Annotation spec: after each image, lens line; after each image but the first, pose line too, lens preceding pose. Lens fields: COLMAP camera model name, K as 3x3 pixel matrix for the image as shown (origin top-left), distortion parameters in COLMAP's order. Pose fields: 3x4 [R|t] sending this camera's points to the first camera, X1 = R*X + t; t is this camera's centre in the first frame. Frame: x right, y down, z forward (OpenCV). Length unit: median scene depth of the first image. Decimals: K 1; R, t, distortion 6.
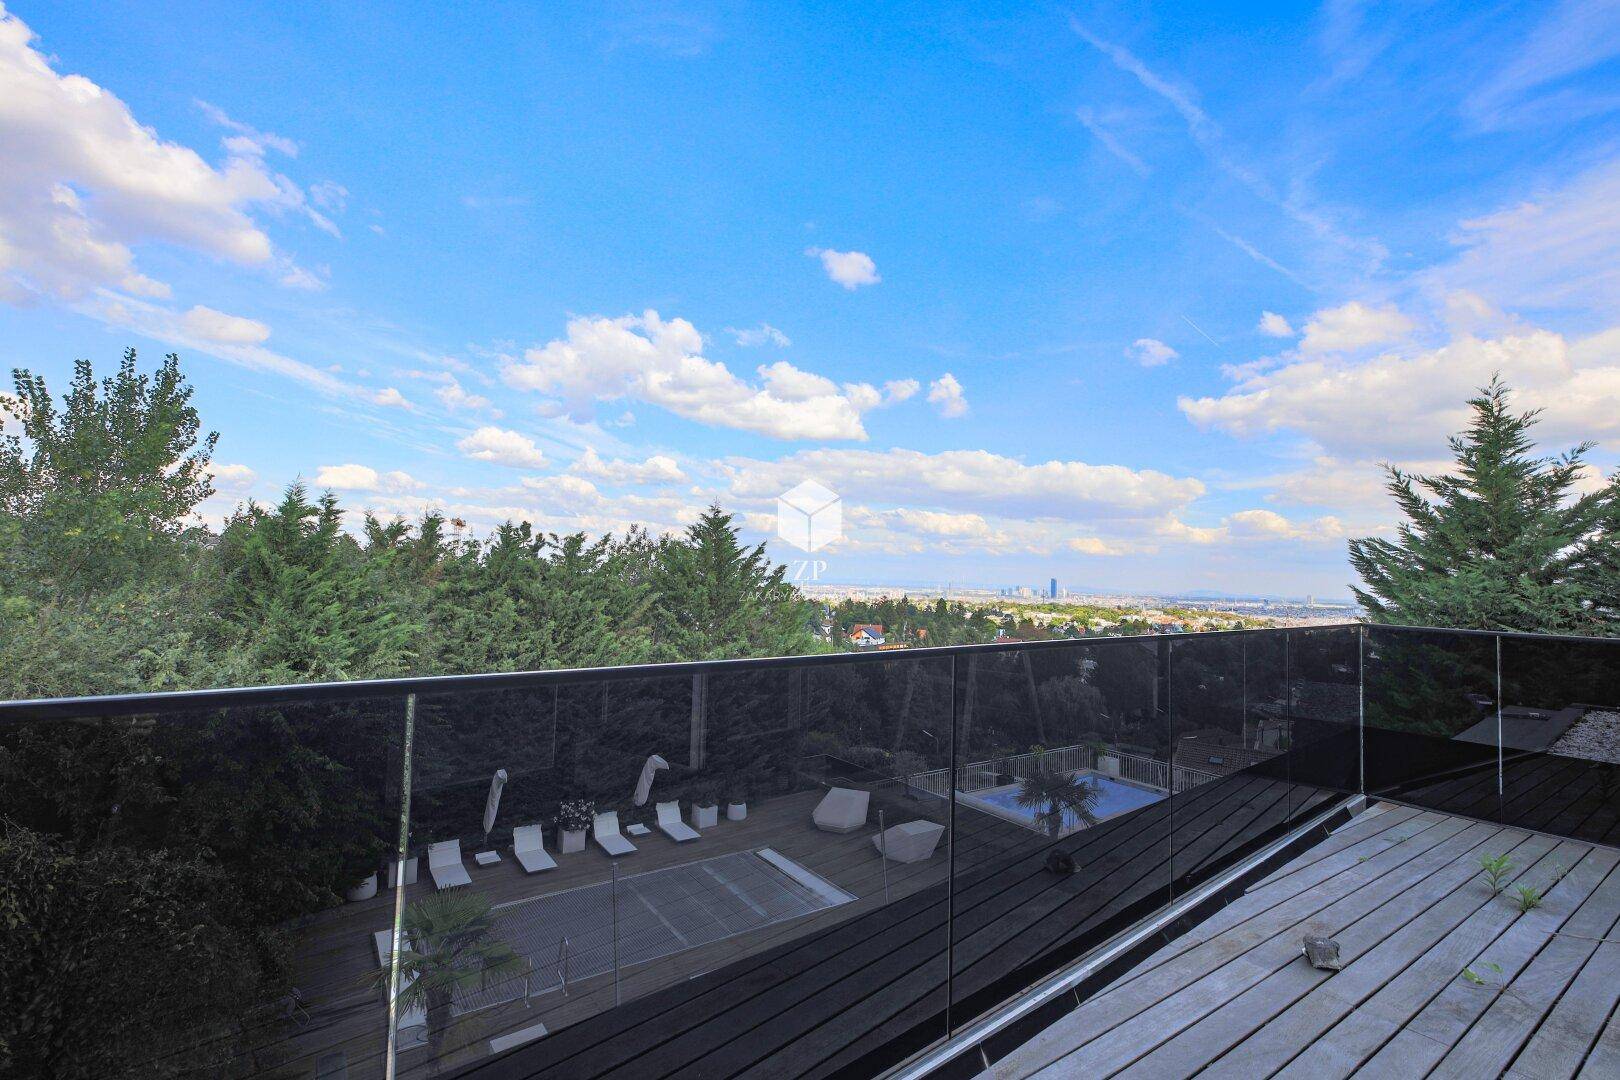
lens RADIAL K [[733.2, 0, 798.0], [0, 733.2, 529.2], [0, 0, 1]] dist [0.007907, 0.000290]
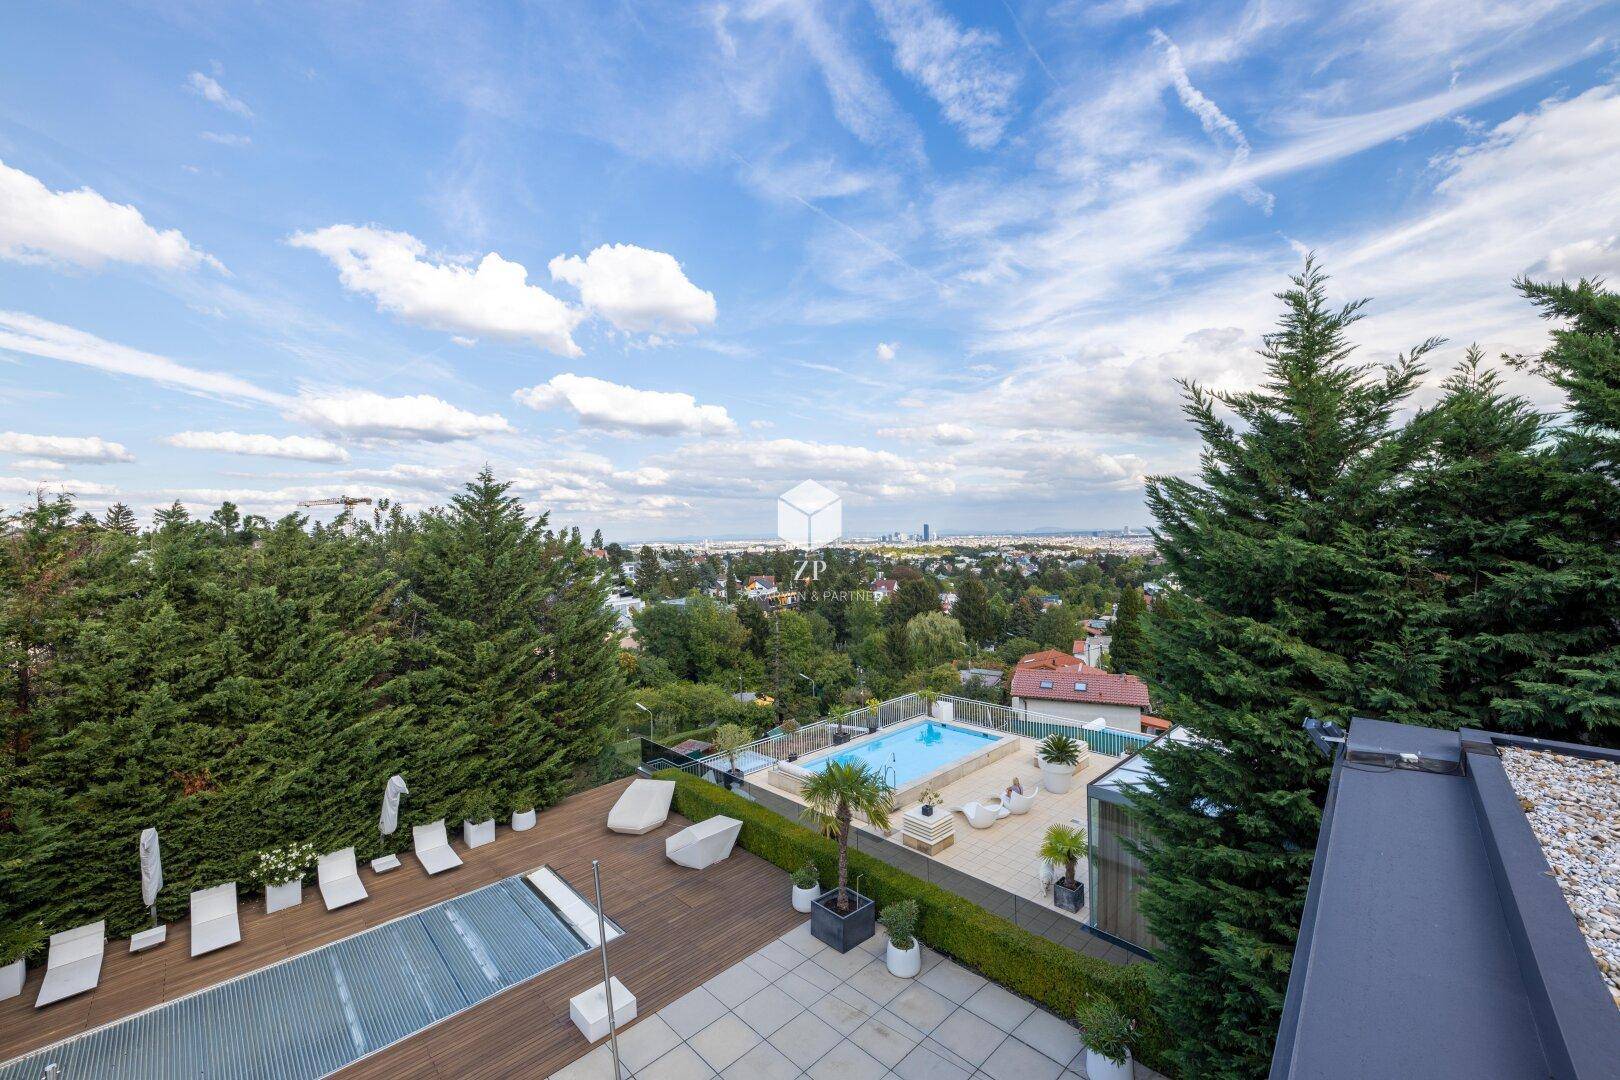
lens RADIAL K [[659.8, 0, 800.3], [0, 659.8, 530.6], [0, 0, 1]] dist [0.016050, -0.004607]
pose [[0.987827, -0.055064, 0.145482, 0.167913], [0.045999, 0.996827, 0.064962, 0.002401], [-0.148597, -0.057480, 0.987226, 0.209672]]
